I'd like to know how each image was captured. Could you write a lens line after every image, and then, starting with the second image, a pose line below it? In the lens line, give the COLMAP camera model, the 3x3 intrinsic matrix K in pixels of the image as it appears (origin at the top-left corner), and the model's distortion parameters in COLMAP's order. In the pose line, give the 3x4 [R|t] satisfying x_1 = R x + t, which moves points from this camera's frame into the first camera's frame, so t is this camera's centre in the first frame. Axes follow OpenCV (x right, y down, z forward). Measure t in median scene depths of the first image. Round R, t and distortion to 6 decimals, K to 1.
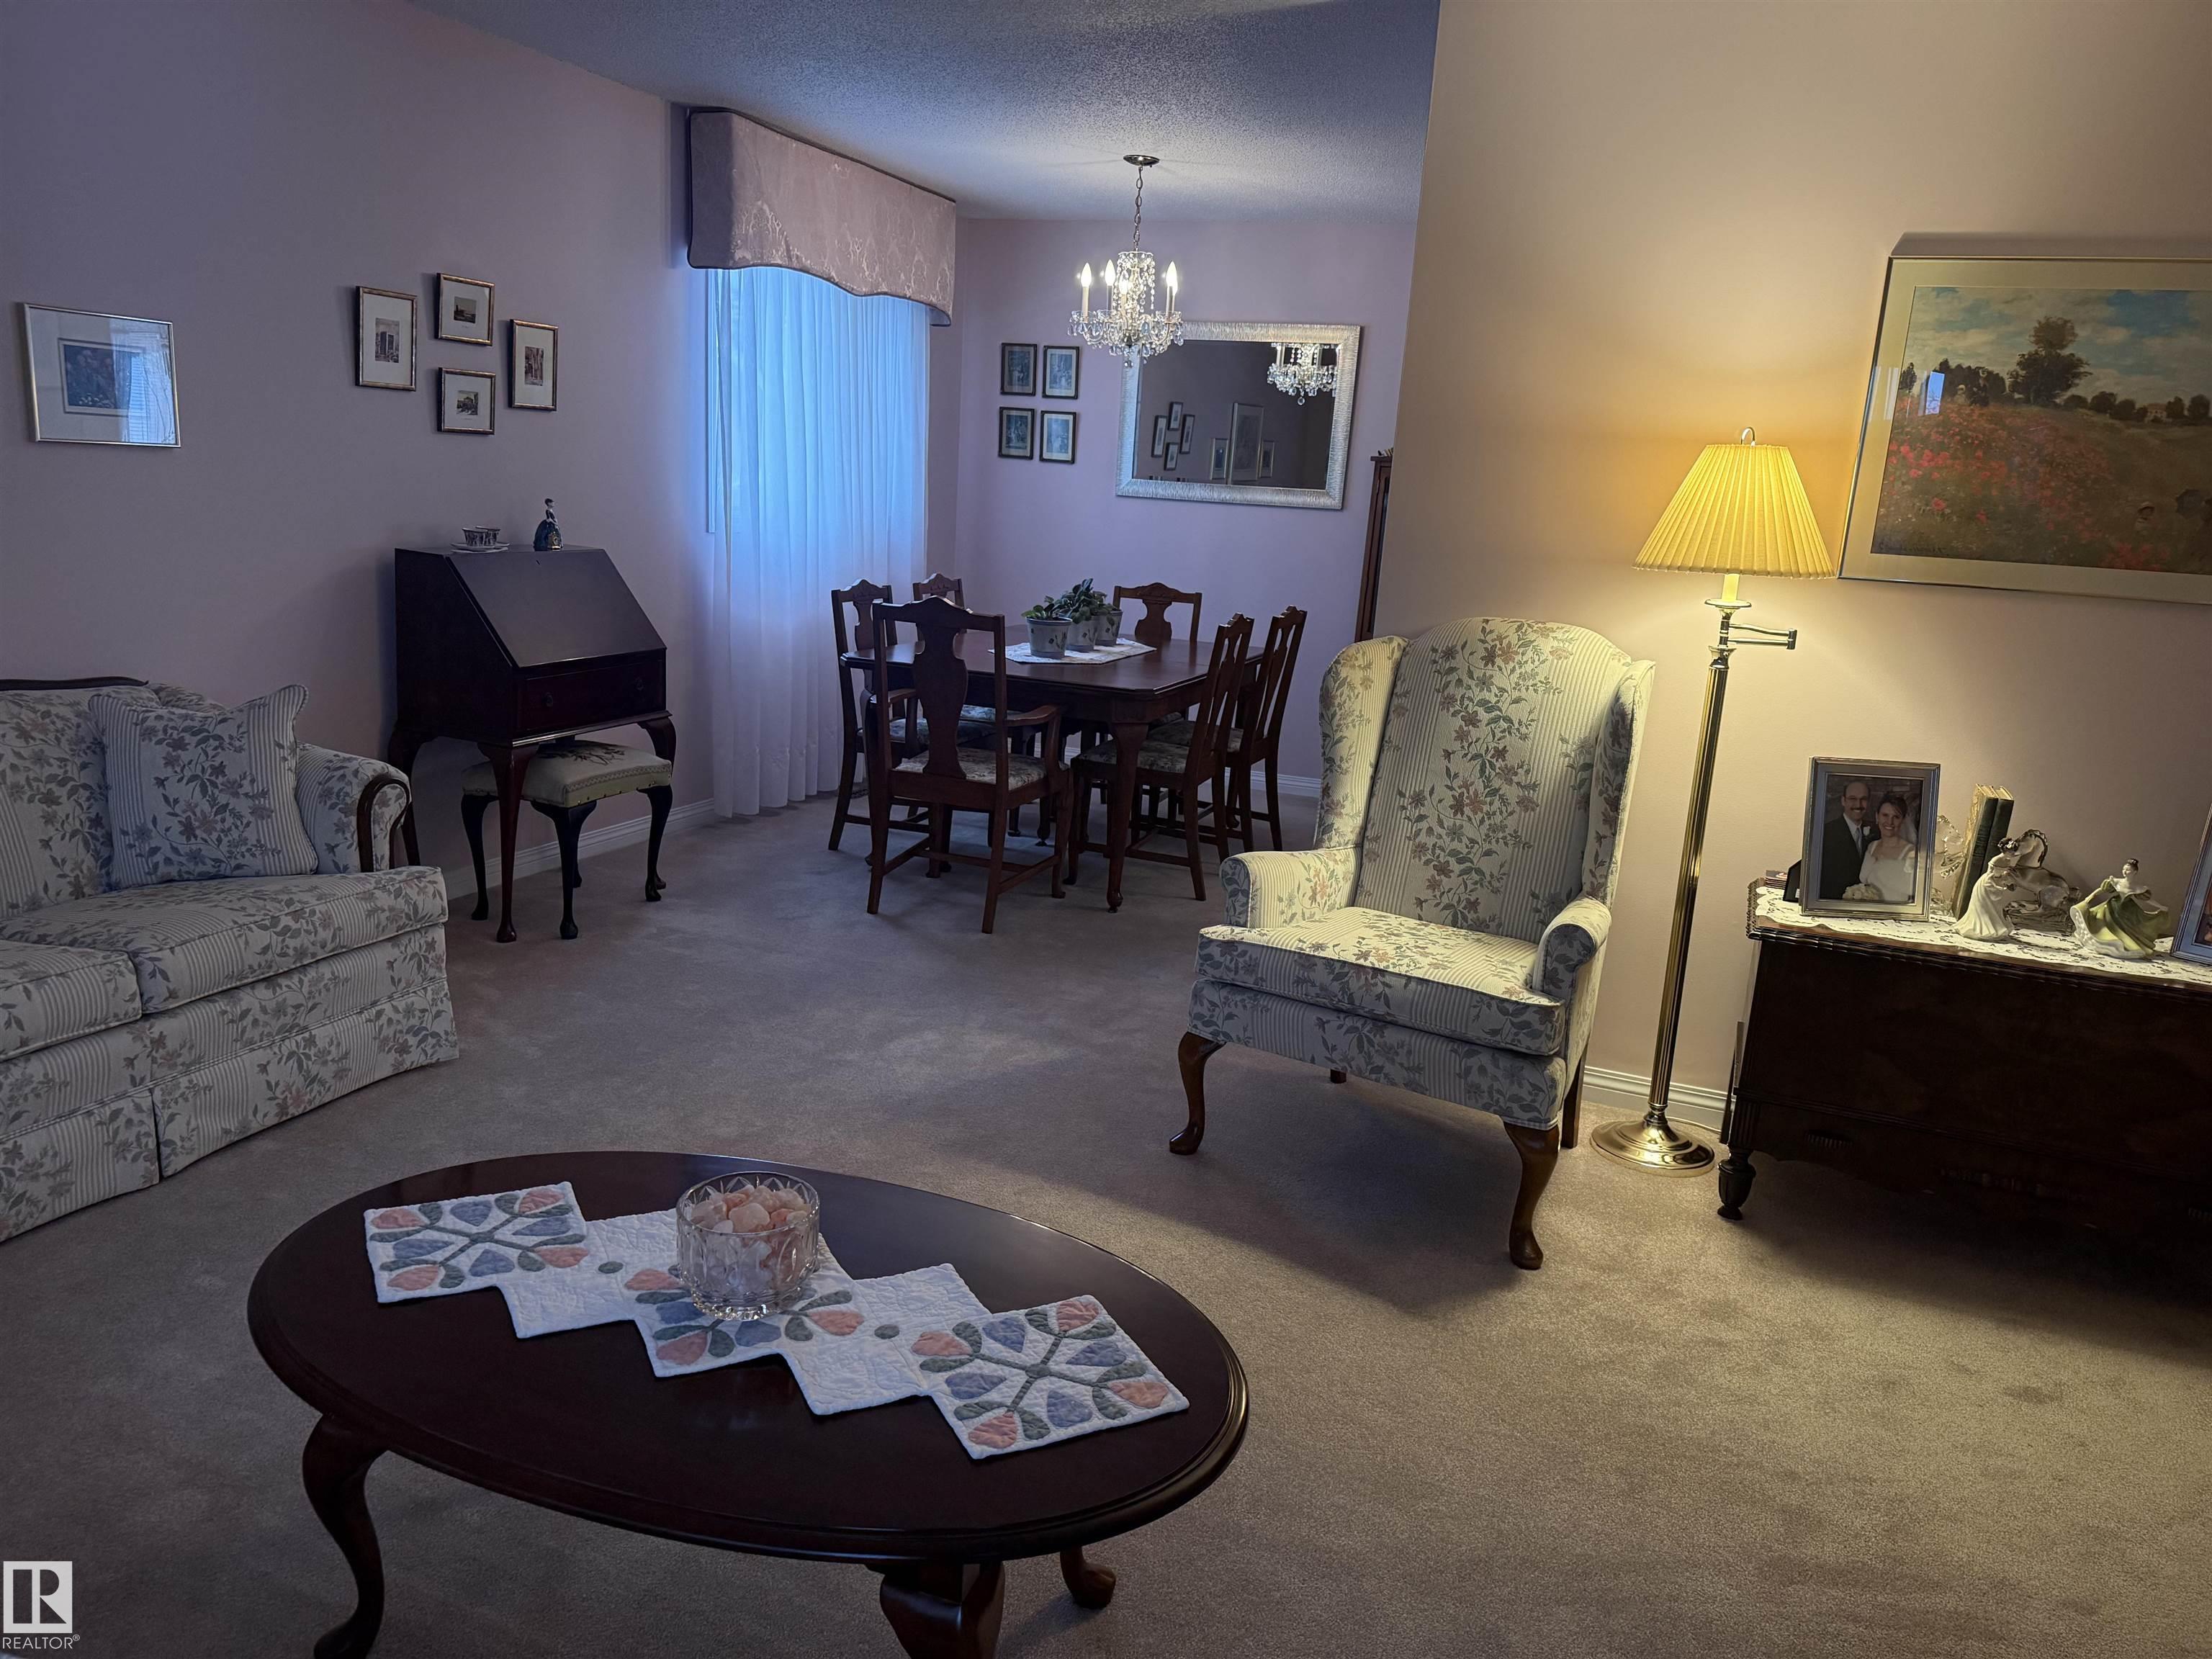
lens RADIAL K [[1562.3, 0, 1106.0], [0, 1562.3, 829.5], [0, 0, 1]] dist [0.045556, -0.067176]
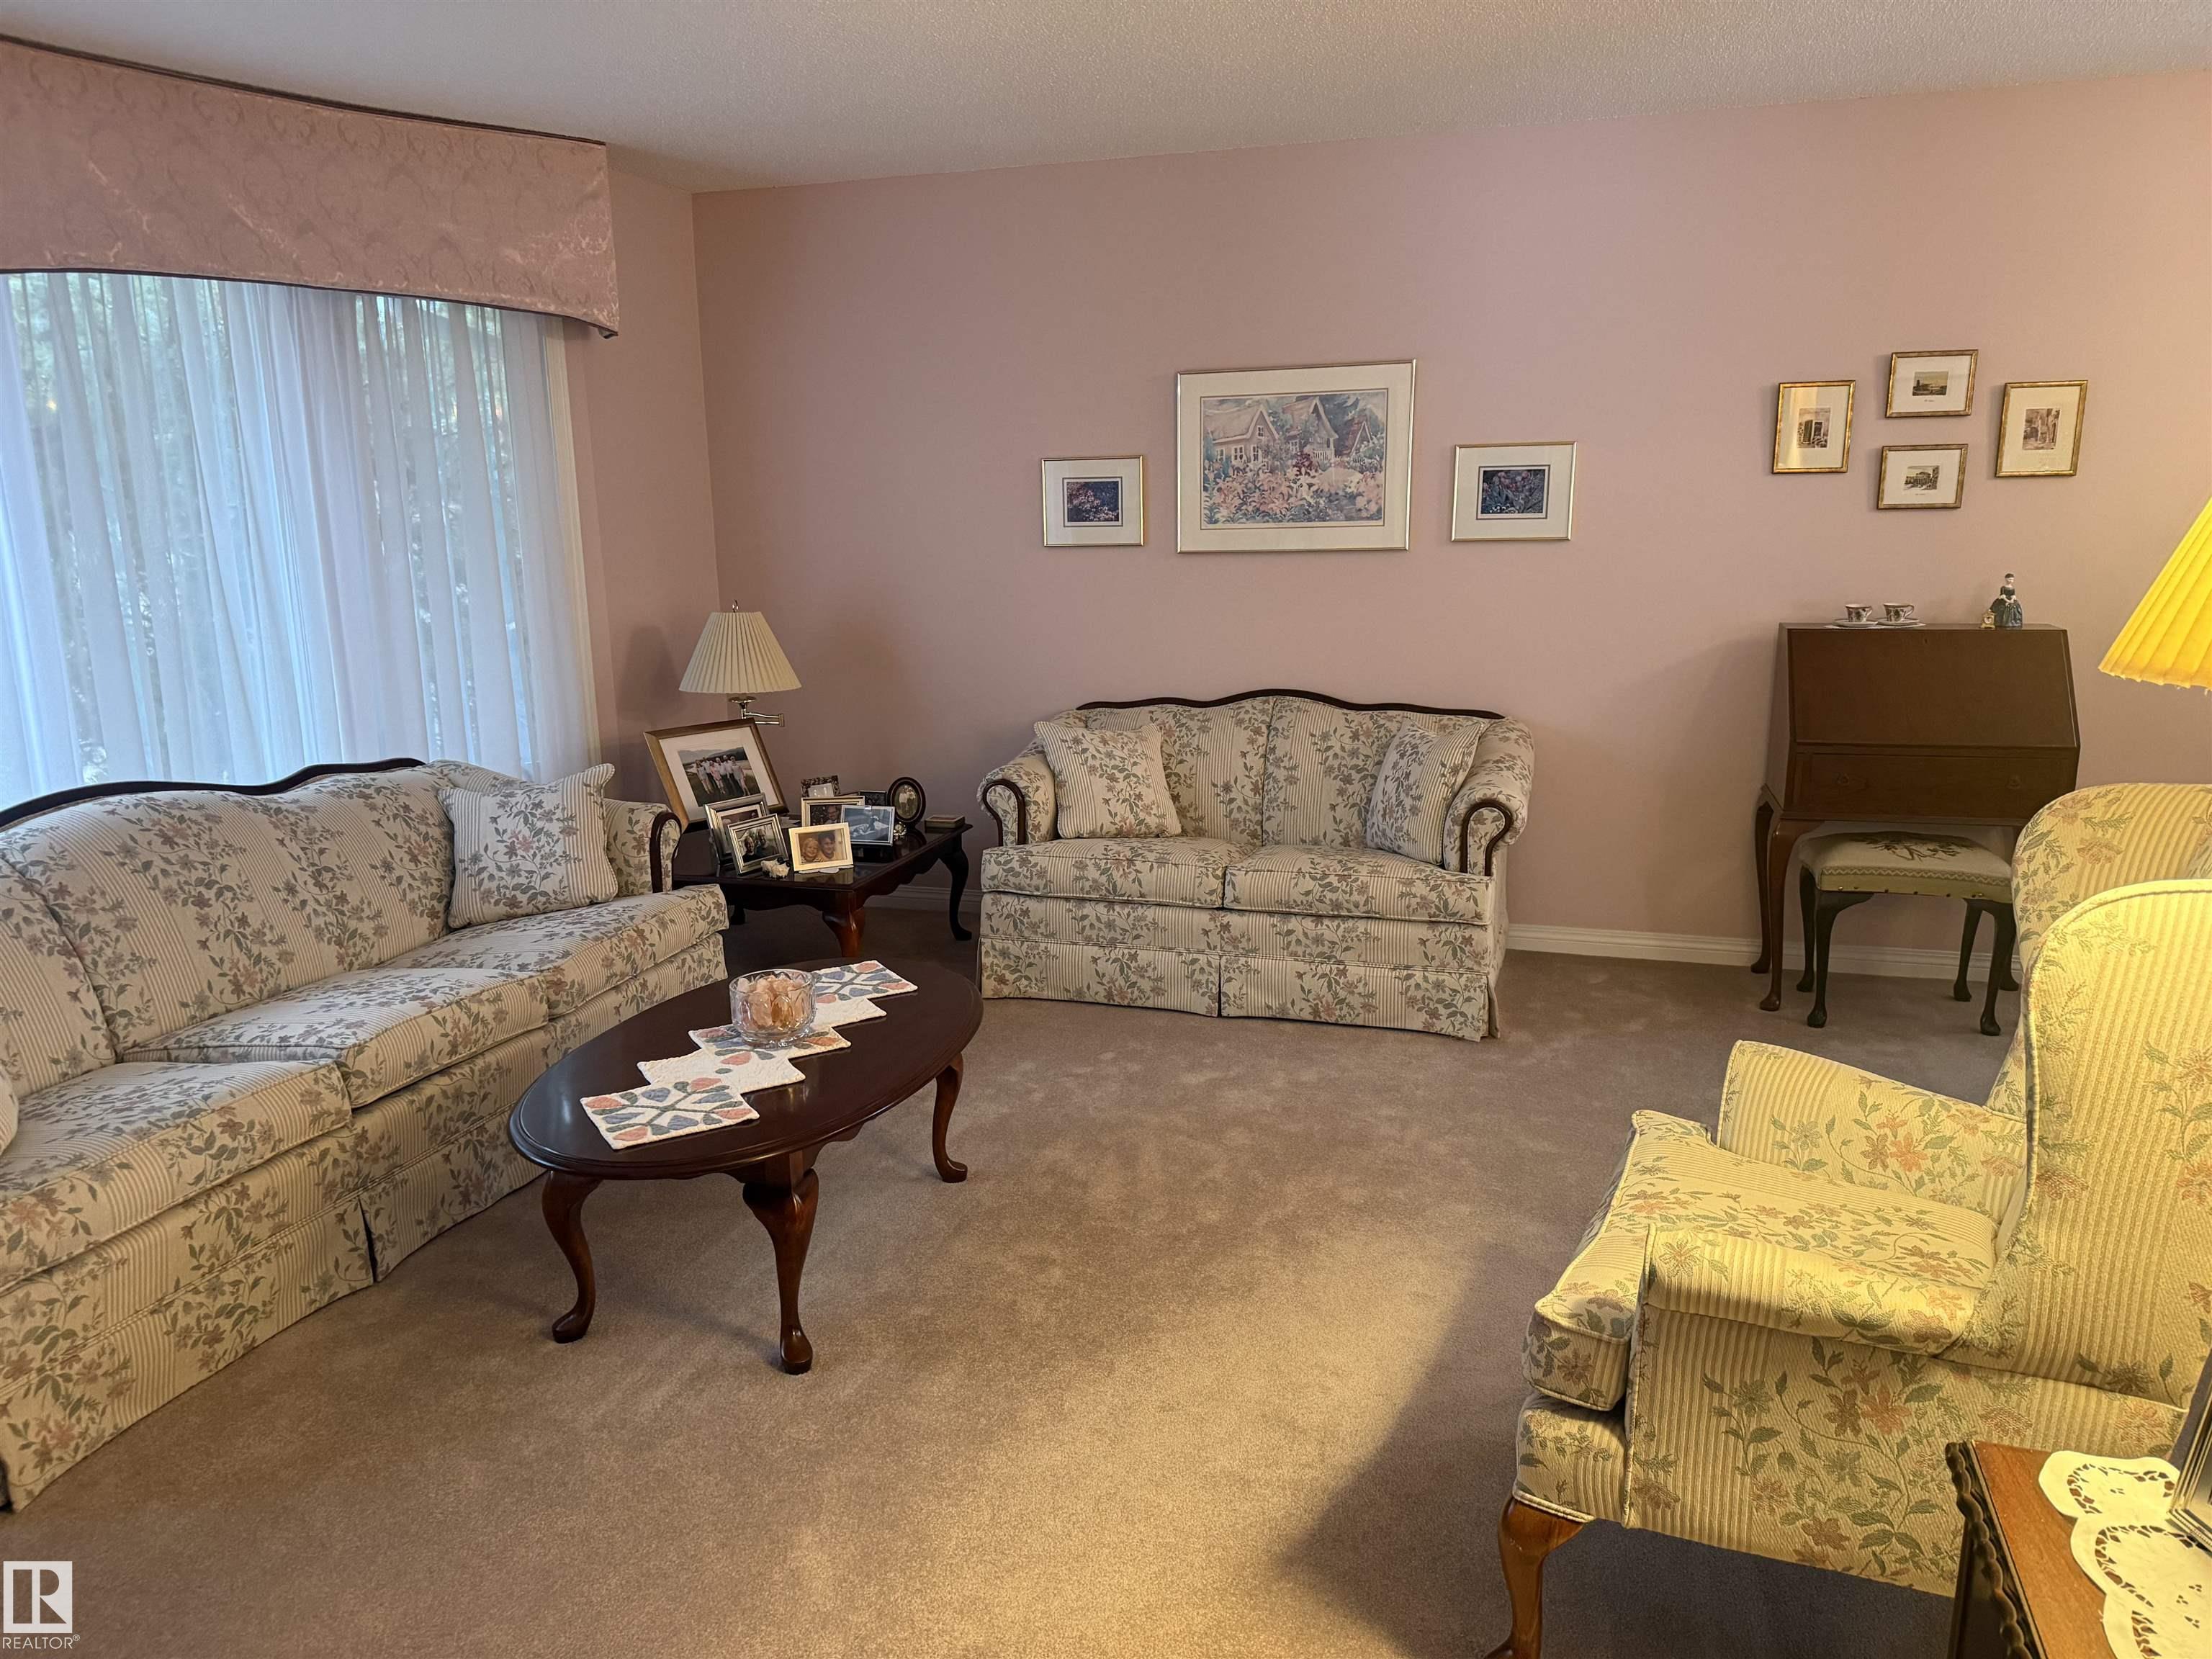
lens RADIAL K [[1550.3, 0, 1118.5], [0, 1550.3, 844.8], [0, 0, 1]] dist [0.091180, -0.153064]
pose [[0.054139, 0.145848, -0.987825, 0.735439], [-0.202699, 0.970283, 0.132149, -0.102560], [0.977743, 0.193076, 0.082093, 0.625376]]
